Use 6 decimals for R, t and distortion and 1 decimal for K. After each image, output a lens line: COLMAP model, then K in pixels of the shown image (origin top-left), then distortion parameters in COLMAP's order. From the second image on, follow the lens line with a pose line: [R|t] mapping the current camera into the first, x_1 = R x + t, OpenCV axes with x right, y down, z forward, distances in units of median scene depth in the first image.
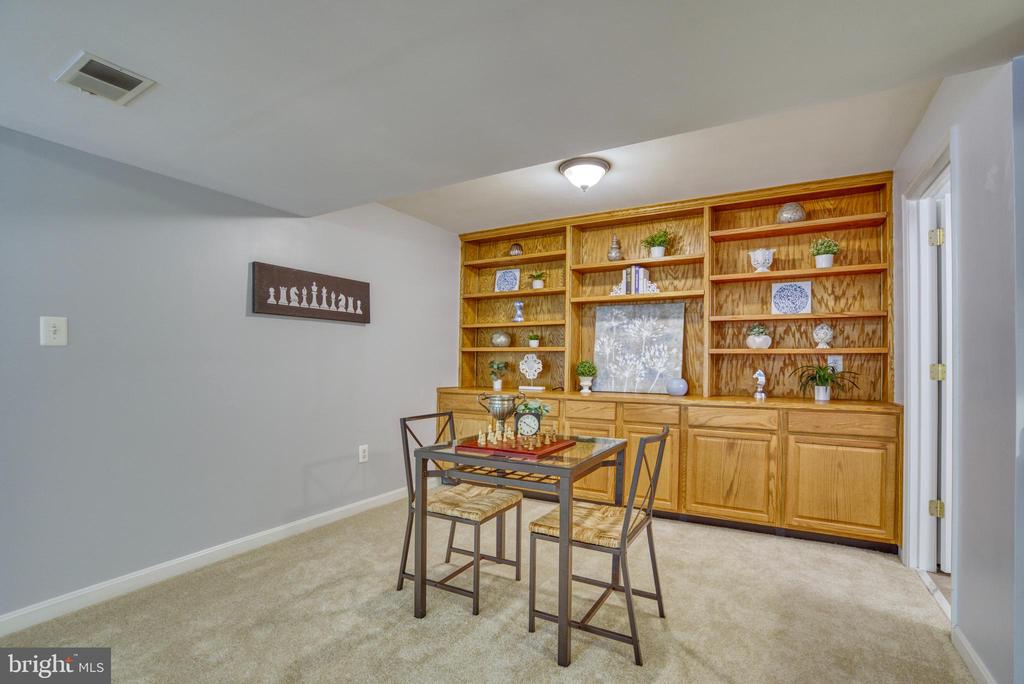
lens RADIAL K [[503.6, 0, 512.0], [0, 503.6, 342.0], [0, 0, 1]] dist [-0.001583, -0.000096]
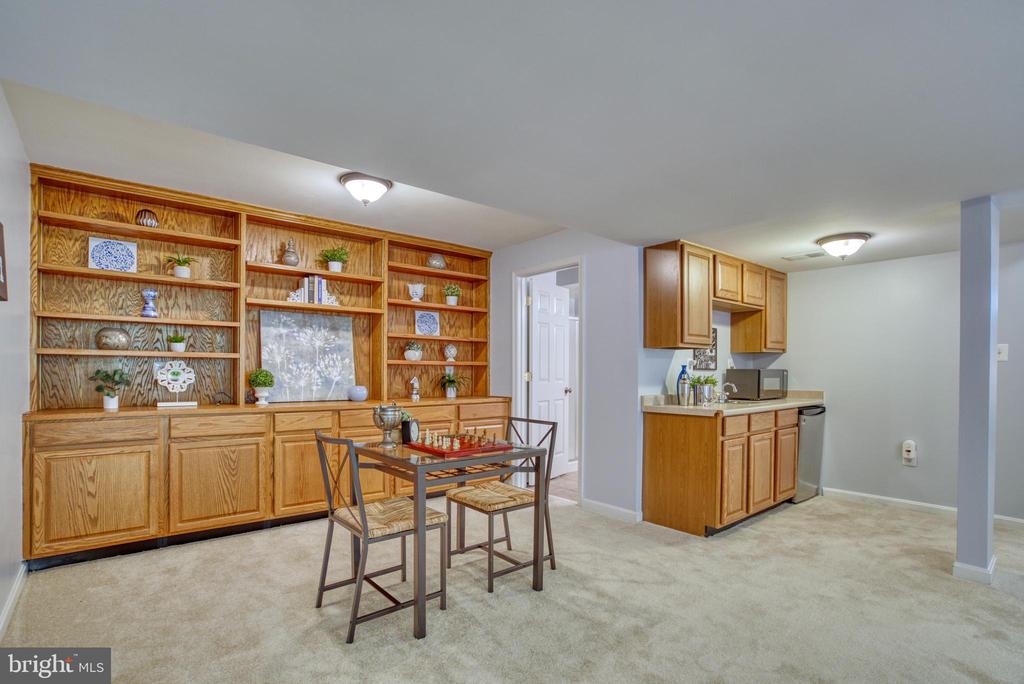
lens RADIAL K [[491.7, 0, 511.2], [0, 491.7, 370.5], [0, 0, 1]] dist [-0.000007, 0.000483]
pose [[0.376043, -0.002681, 0.926598, -0.524346], [-0.040457, 0.998995, 0.019309, 0.003954], [-0.925719, -0.044749, 0.375556, 0.260117]]
